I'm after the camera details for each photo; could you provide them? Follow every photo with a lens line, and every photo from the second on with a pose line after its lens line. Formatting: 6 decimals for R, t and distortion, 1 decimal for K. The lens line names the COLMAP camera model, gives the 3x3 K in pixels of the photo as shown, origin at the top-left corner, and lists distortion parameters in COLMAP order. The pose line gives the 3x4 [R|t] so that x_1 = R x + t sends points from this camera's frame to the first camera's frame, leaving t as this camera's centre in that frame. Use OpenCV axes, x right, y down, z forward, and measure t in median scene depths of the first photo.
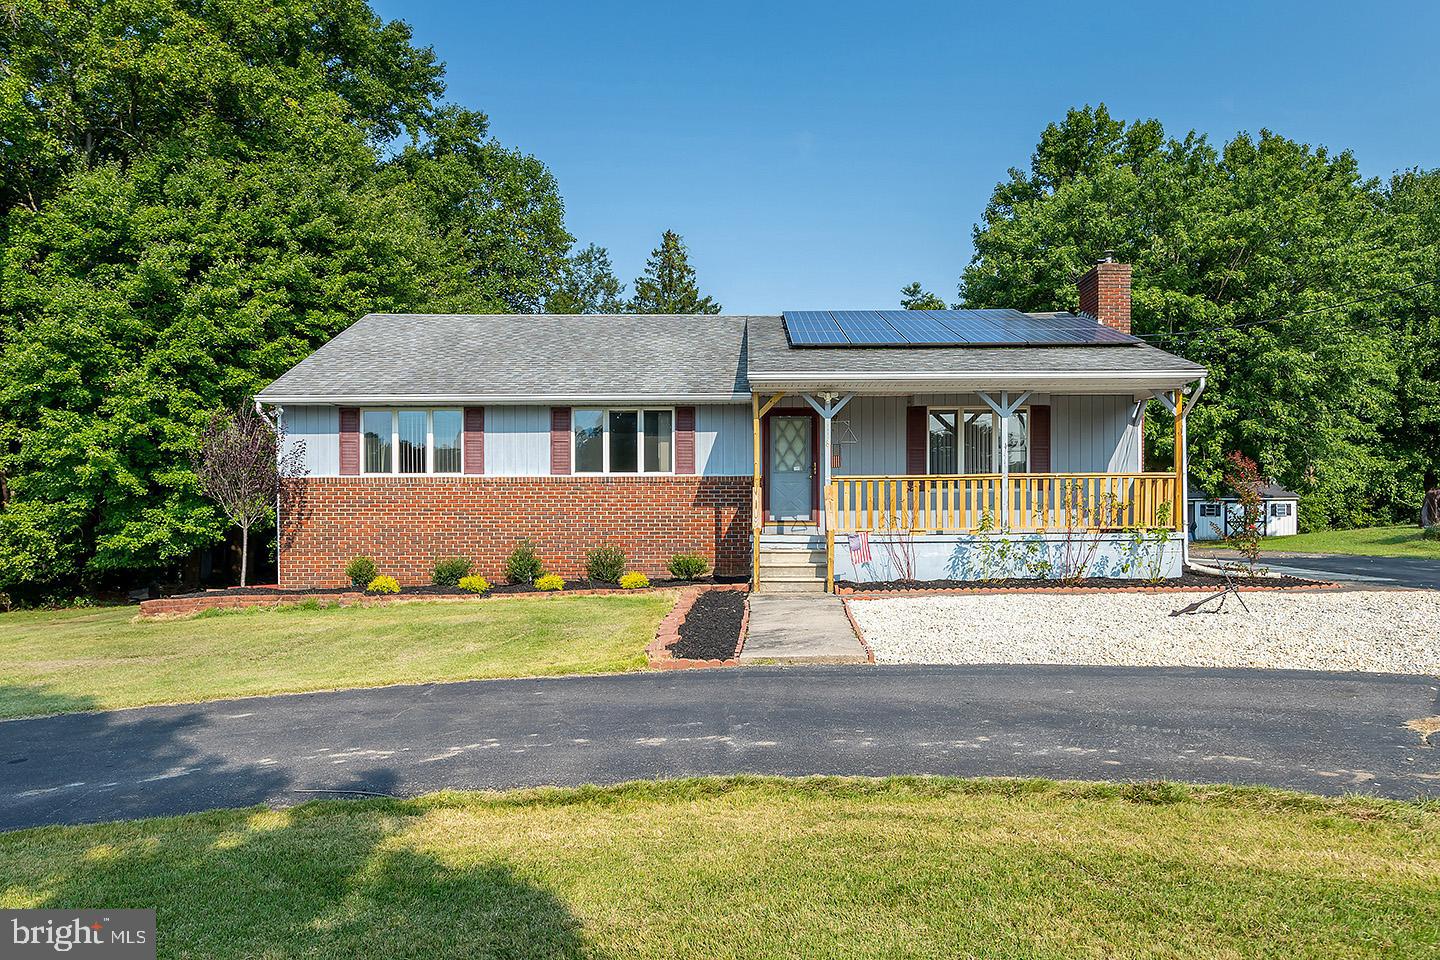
lens RADIAL K [[1023.1, 0, 748.4], [0, 1023.1, 516.4], [0, 0, 1]] dist [-0.001033, 0.004841]
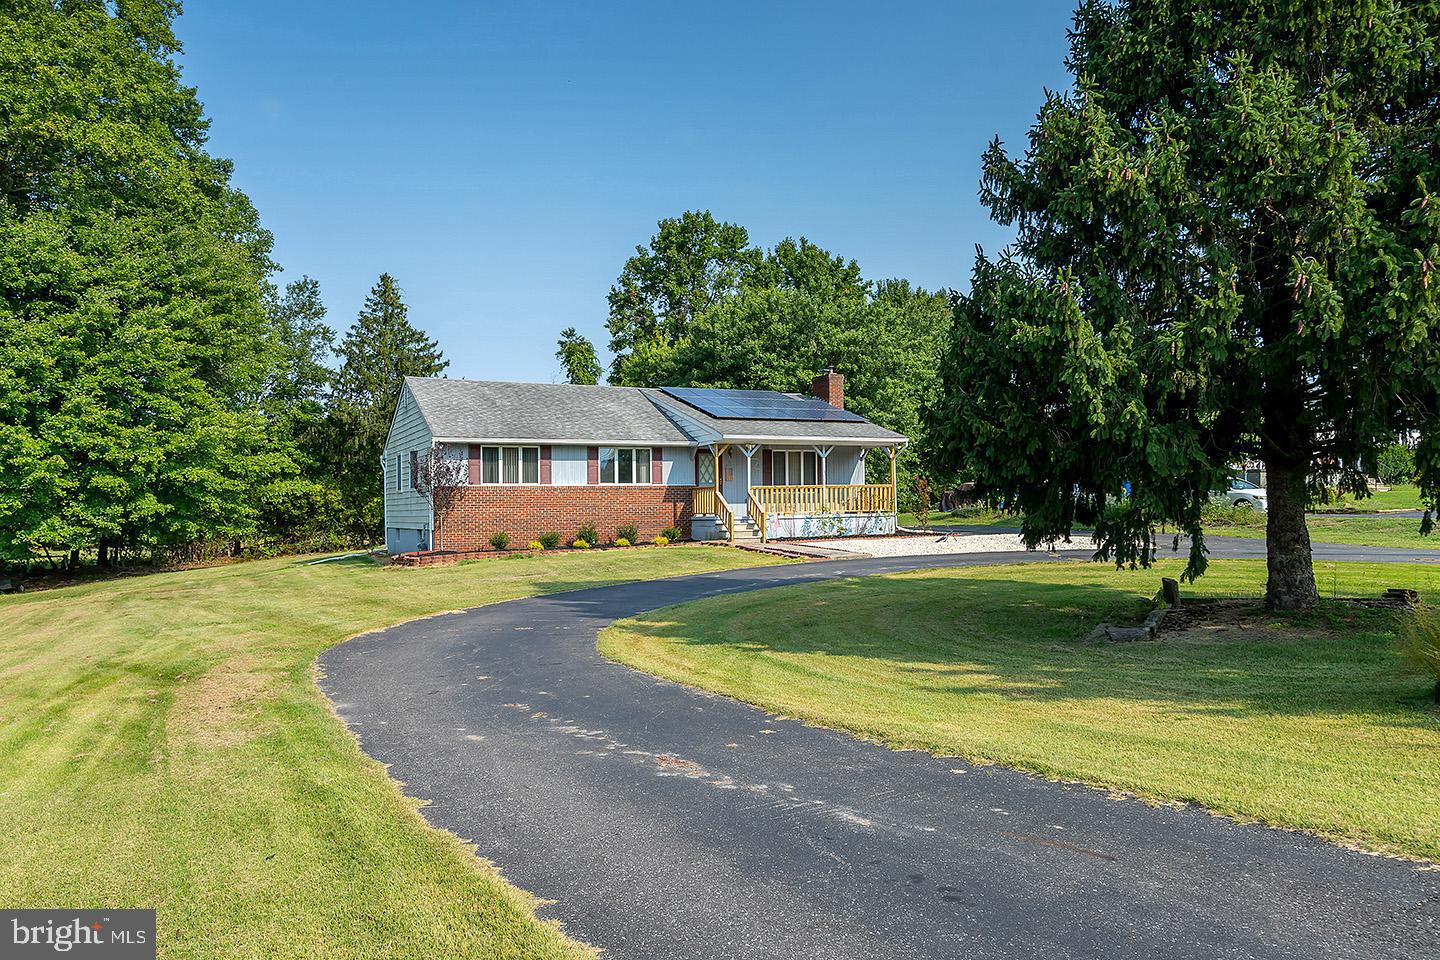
lens RADIAL K [[1003.0, 0, 728.1], [0, 1003.0, 543.2], [0, 0, 1]] dist [-0.026338, 0.001527]
pose [[0.889542, -0.024345, 0.456204, -0.766947], [0.011762, 0.999469, 0.030403, 0.010898], [-0.456702, -0.021679, 0.889356, -0.652315]]
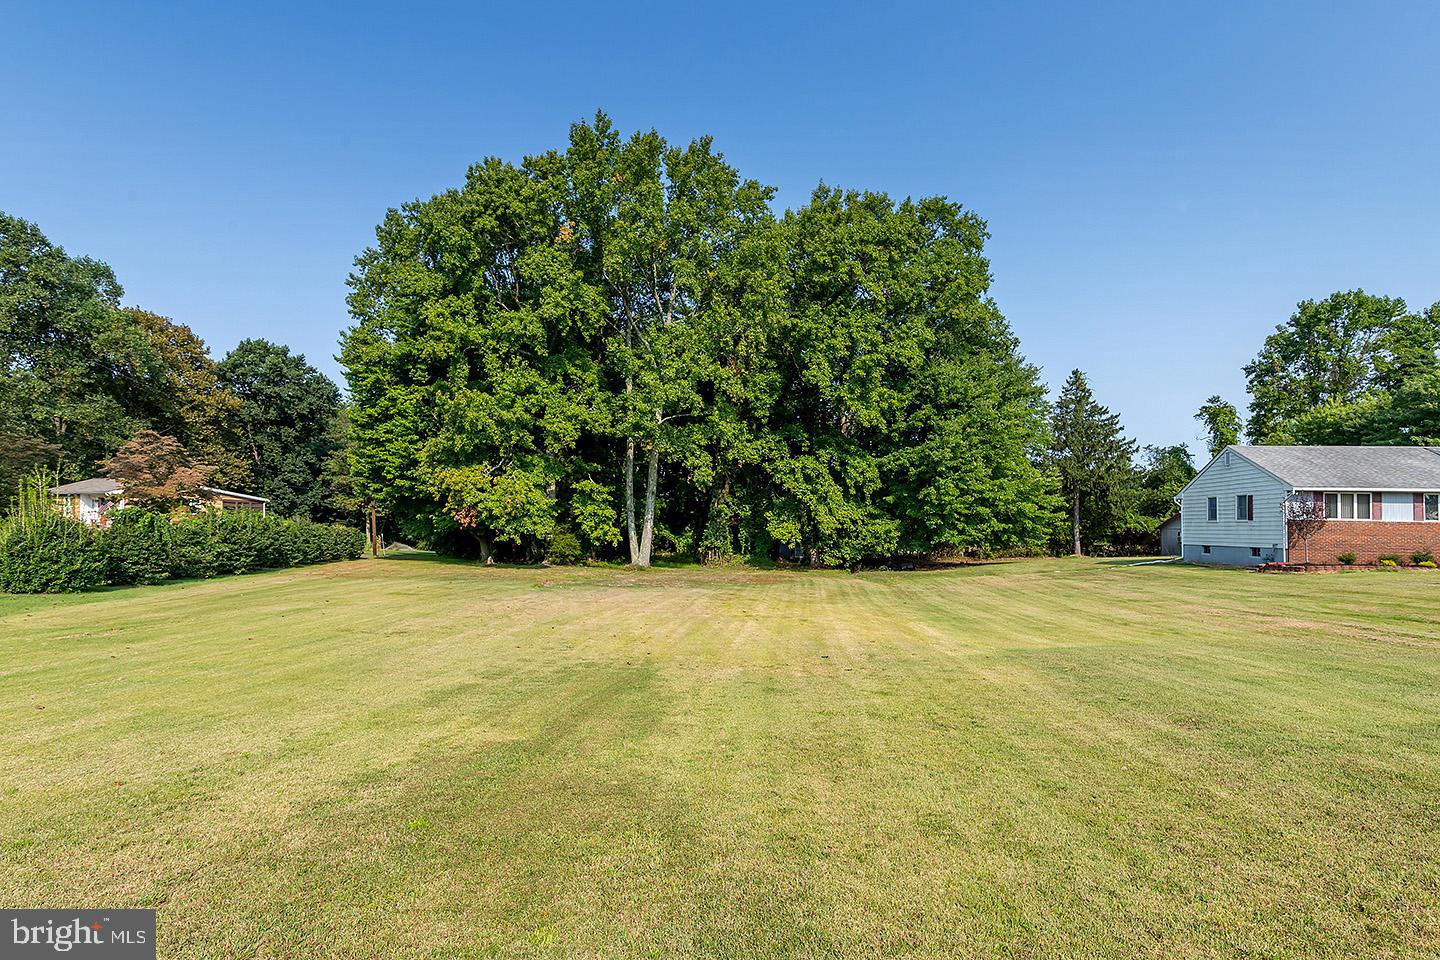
lens RADIAL K [[740.2, 0, 674.9], [0, 740.2, 501.2], [0, 0, 1]] dist [0.010160, 0.001337]
pose [[0.987338, 0.020162, -0.157341, -1.626645], [-0.026051, 0.999032, -0.035455, 0.020794], [0.156474, 0.039105, 0.986908, -1.009317]]
